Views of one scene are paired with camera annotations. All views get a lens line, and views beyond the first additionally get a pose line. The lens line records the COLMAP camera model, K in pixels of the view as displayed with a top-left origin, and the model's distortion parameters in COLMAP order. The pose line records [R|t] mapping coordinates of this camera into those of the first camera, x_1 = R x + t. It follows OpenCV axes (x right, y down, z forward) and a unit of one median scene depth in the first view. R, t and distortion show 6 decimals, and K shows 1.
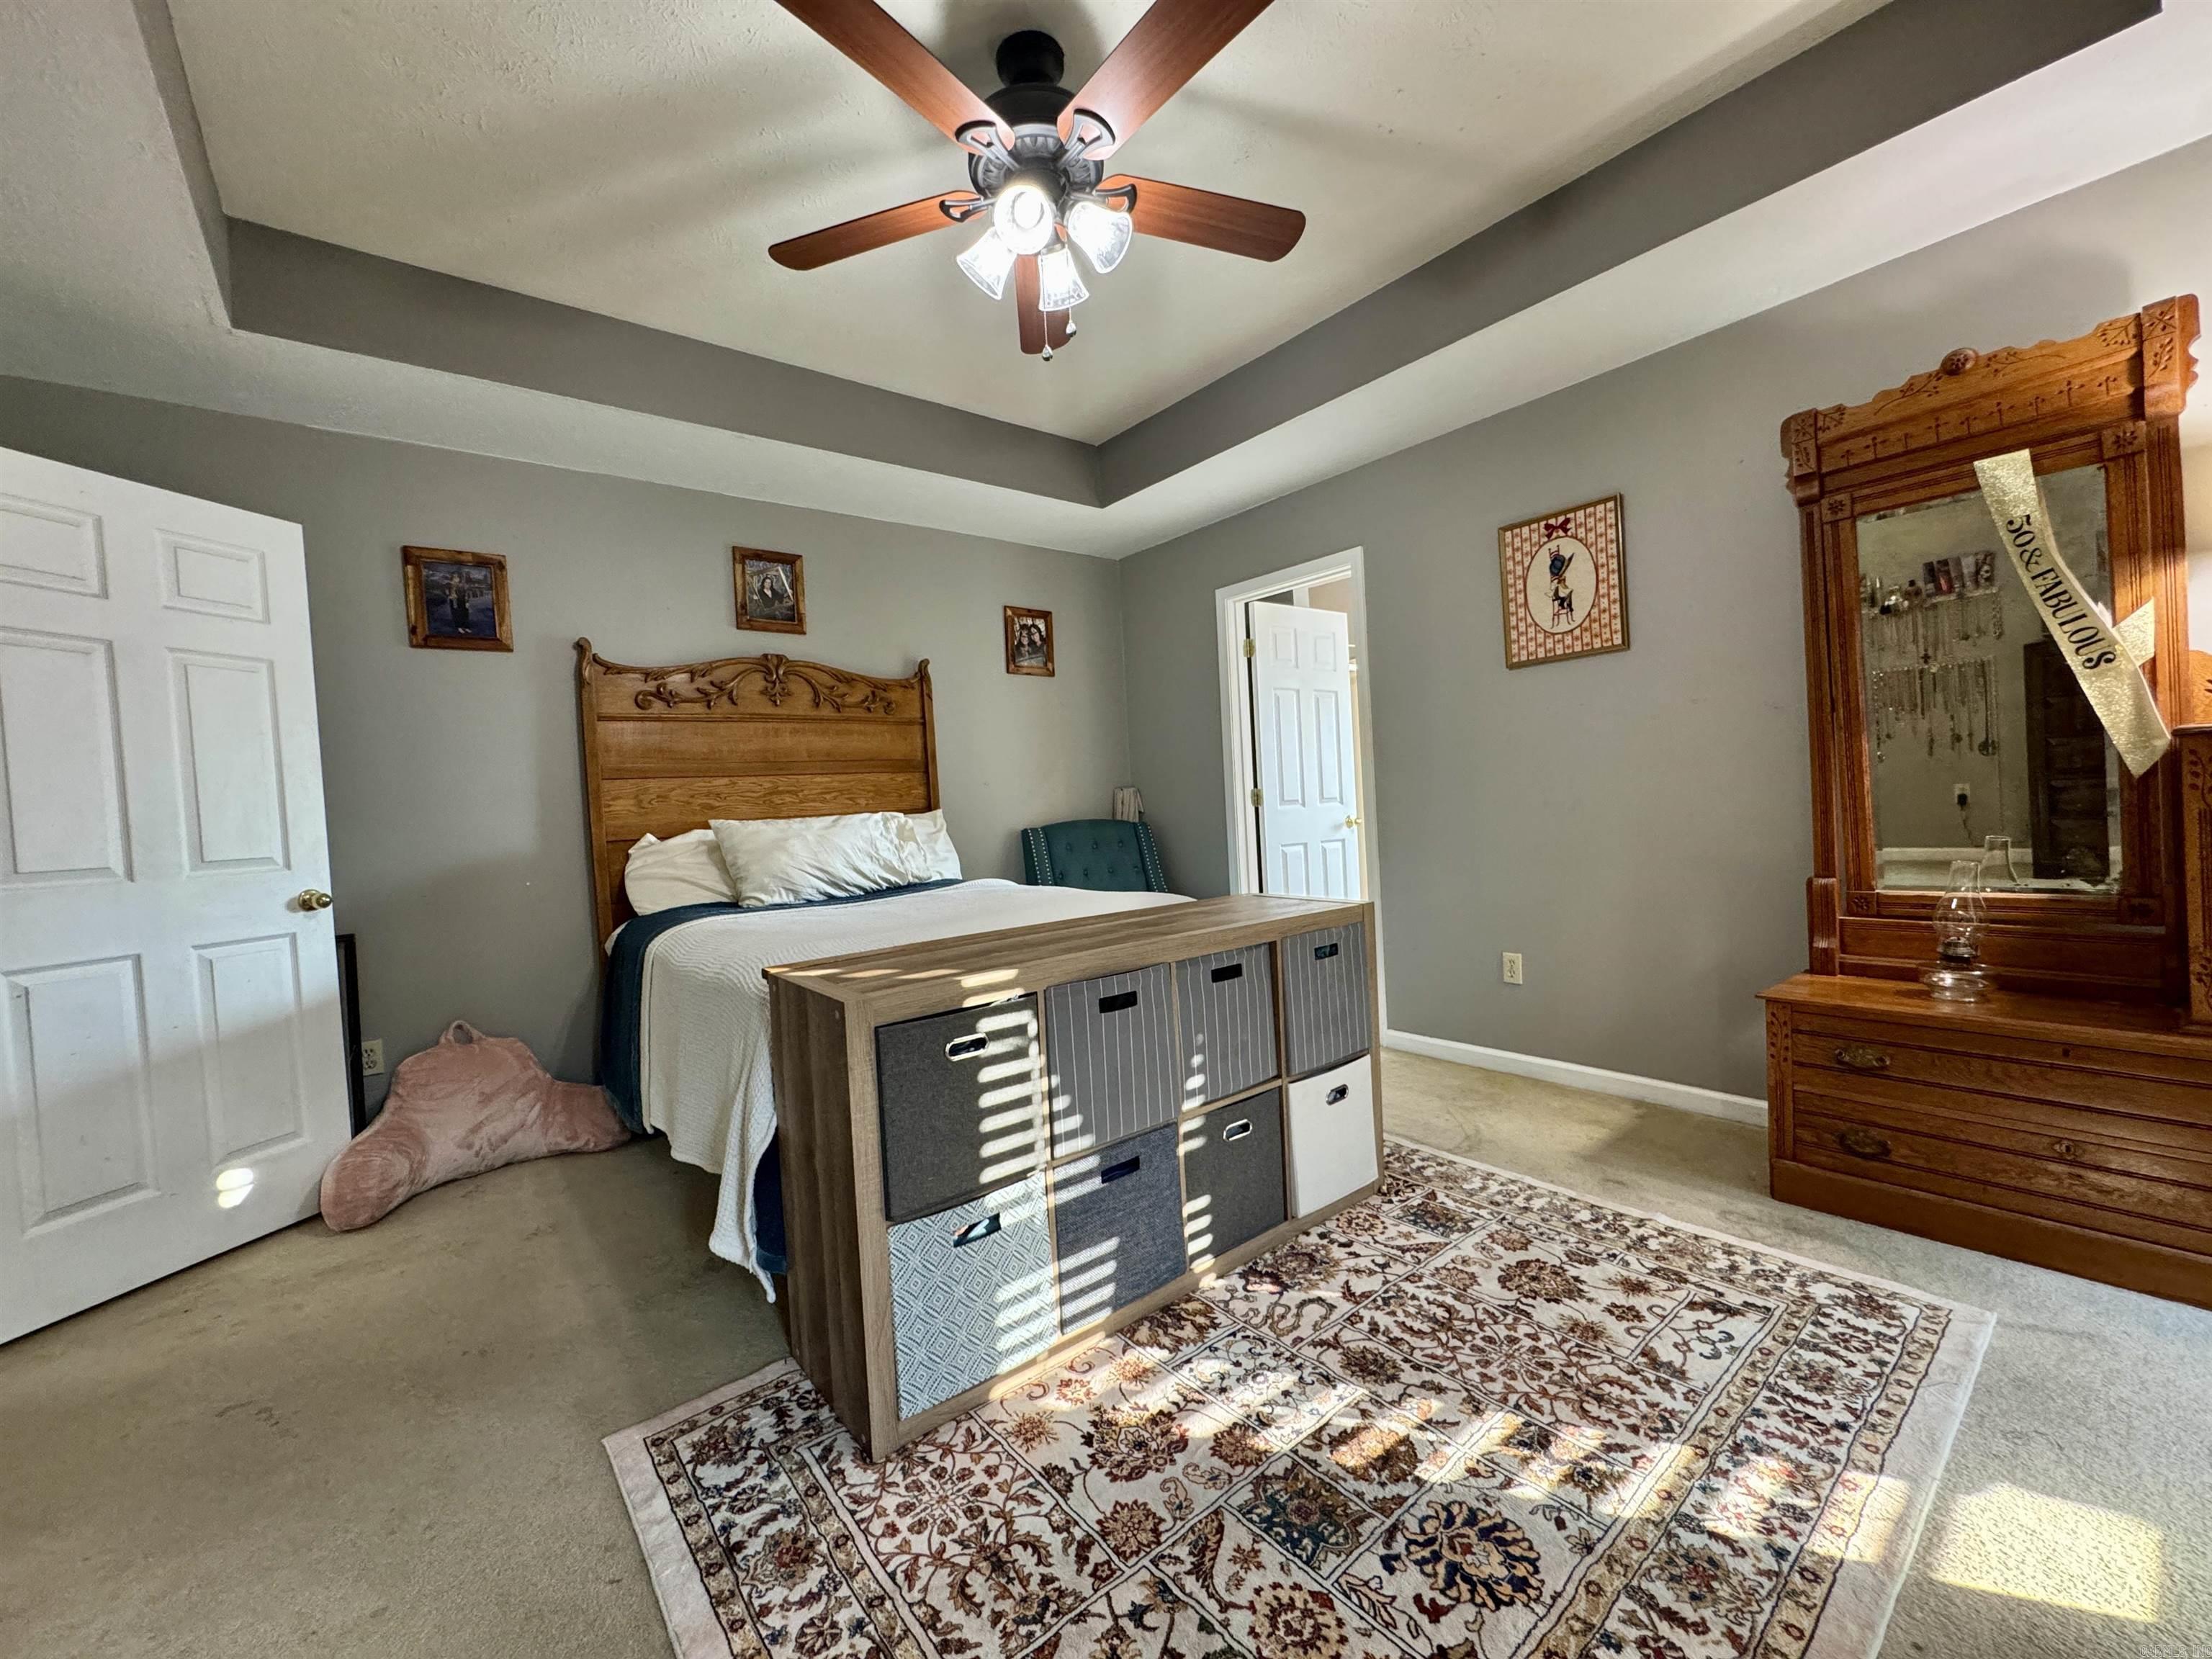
lens RADIAL K [[889.5, 0, 1108.2], [0, 889.5, 822.2], [0, 0, 1]] dist [-0.003316, 0.000729]
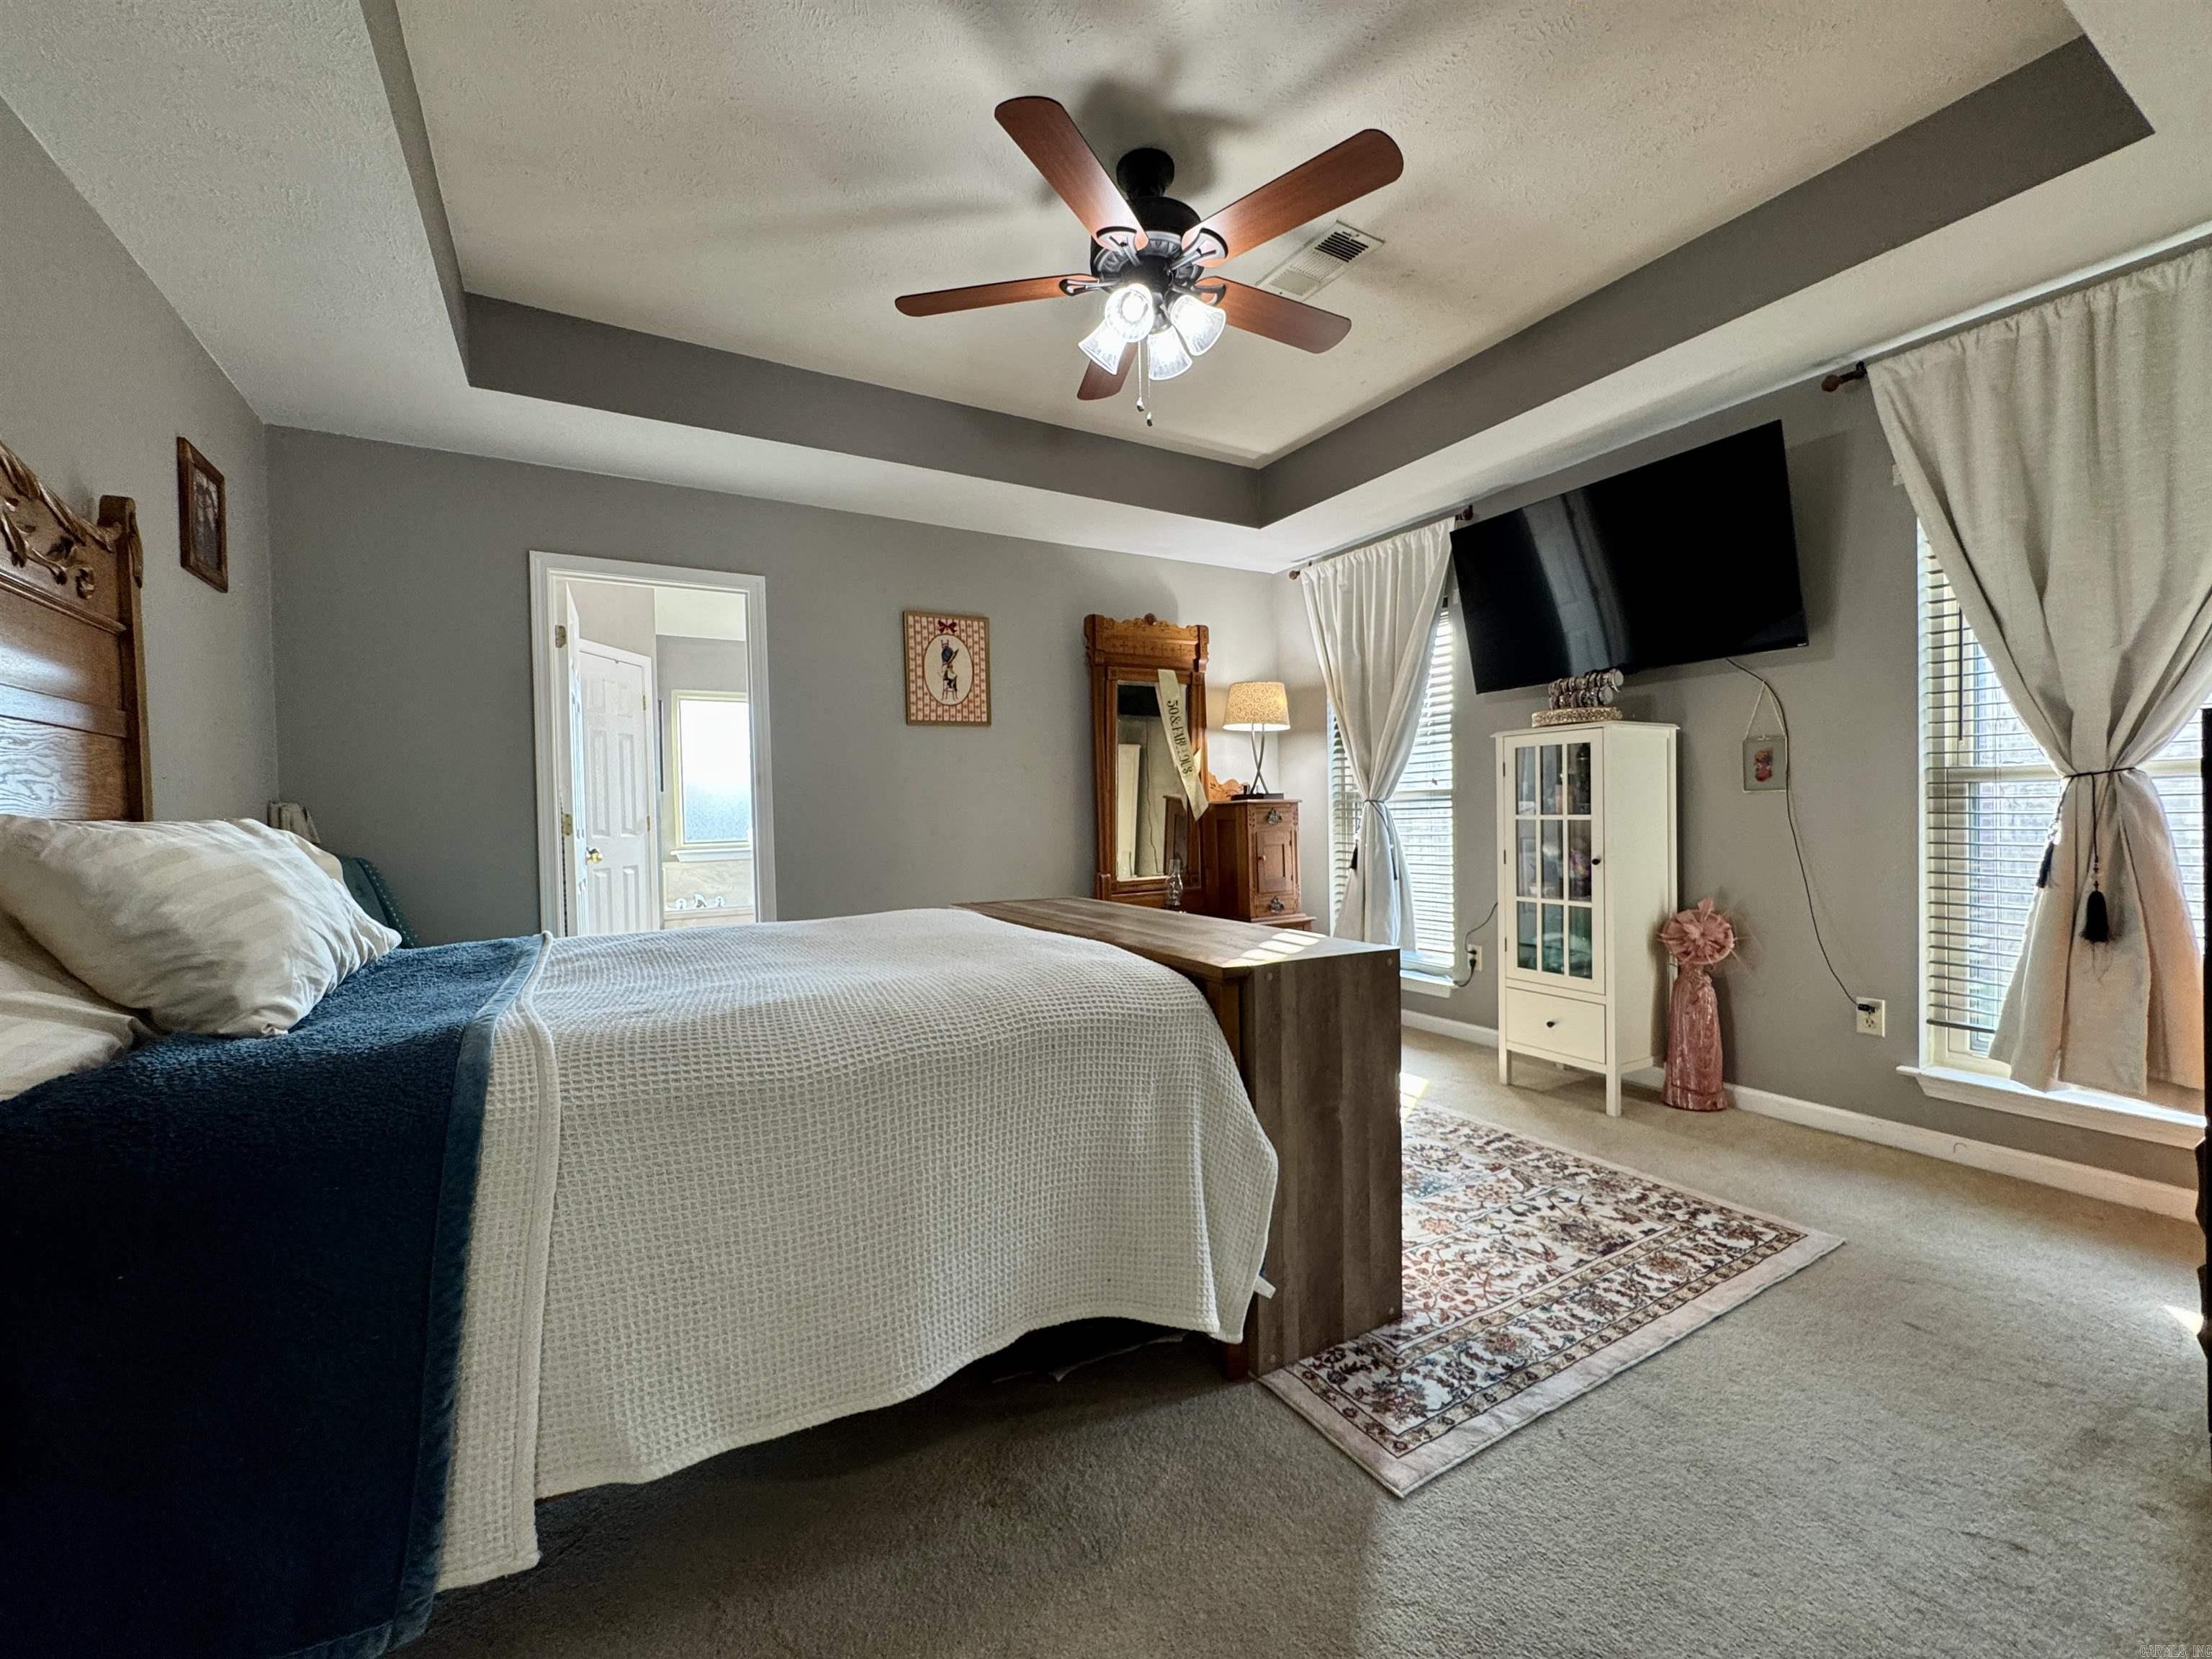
lens RADIAL K [[889.5, 0, 1100.8], [0, 889.5, 828.2], [0, 0, 1]] dist [-0.003316, 0.000729]
pose [[0.156348, 0.035001, 0.987082, -1.204021], [0.033922, 0.998592, -0.040782, 0.052909], [-0.987119, 0.039860, 0.154940, 0.906561]]
